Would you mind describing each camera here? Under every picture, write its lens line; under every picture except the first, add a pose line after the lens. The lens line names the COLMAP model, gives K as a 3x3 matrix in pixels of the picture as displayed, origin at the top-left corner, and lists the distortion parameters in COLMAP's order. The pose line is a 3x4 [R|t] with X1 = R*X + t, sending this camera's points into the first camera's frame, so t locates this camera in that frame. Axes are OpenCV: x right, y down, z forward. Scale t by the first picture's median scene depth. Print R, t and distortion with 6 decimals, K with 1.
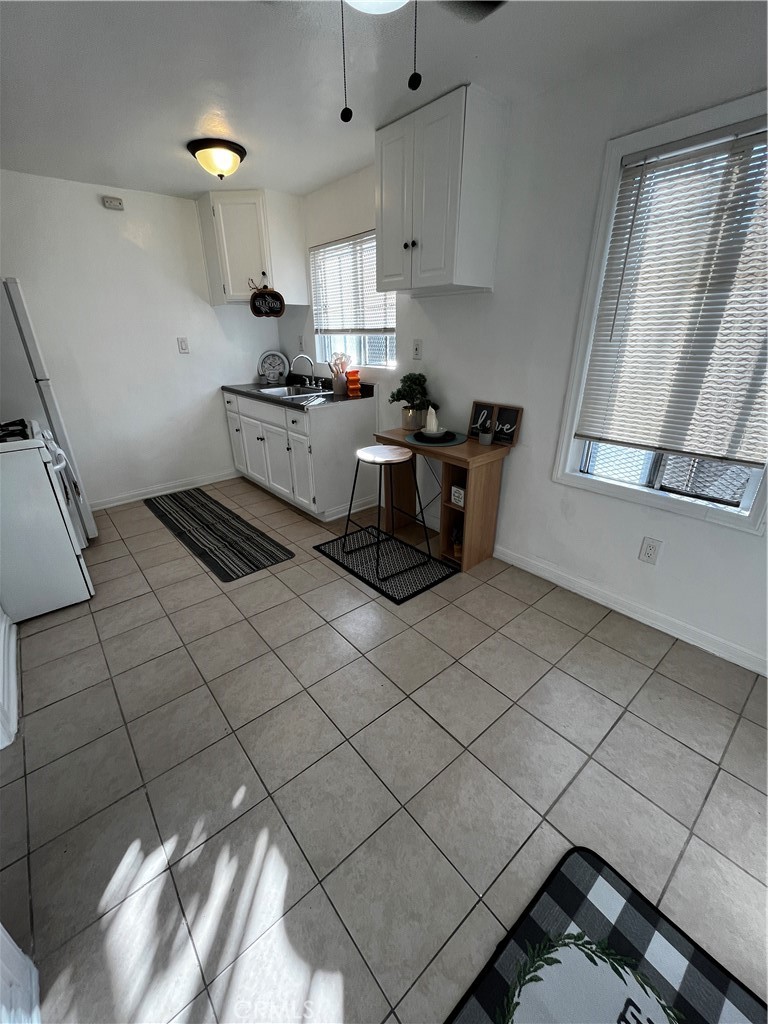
lens RADIAL K [[412.6, 0, 381.8], [0, 412.6, 509.2], [0, 0, 1]] dist [-0.004212, 0.000960]
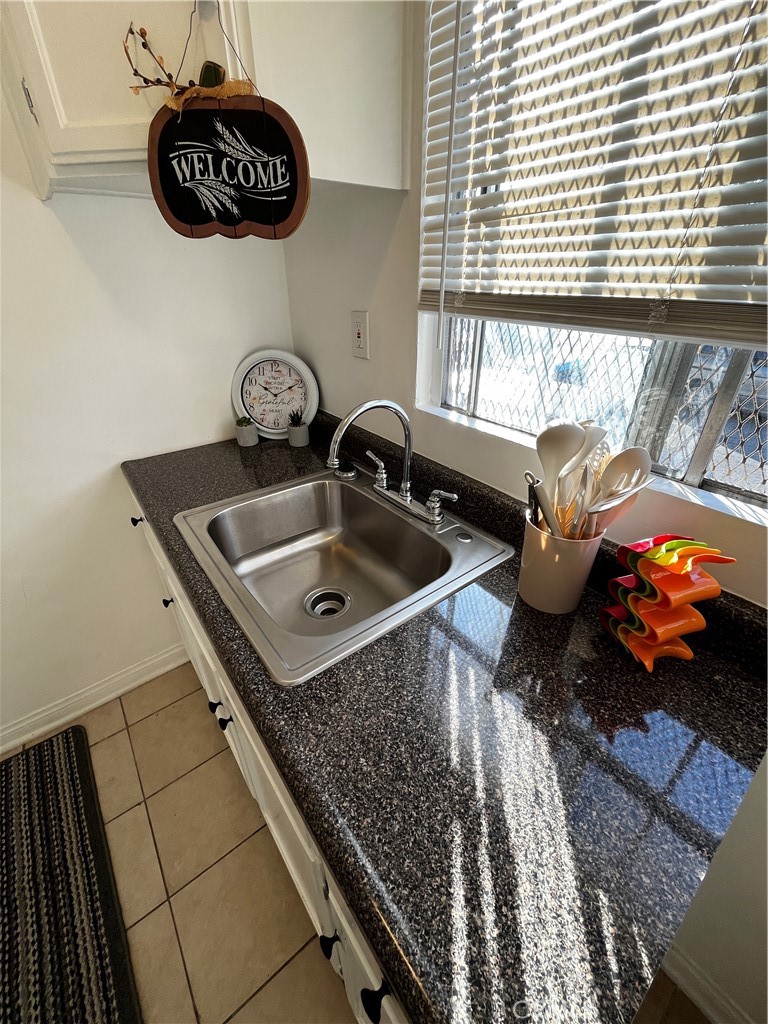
lens RADIAL K [[412.6, 0, 384.1], [0, 412.6, 508.6], [0, 0, 1]] dist [-0.004212, 0.000960]
pose [[0.998985, 0.025553, -0.037100, -0.209527], [-0.021039, 0.992871, 0.117323, -0.398869], [0.039834, -0.116424, 0.992401, 0.875986]]
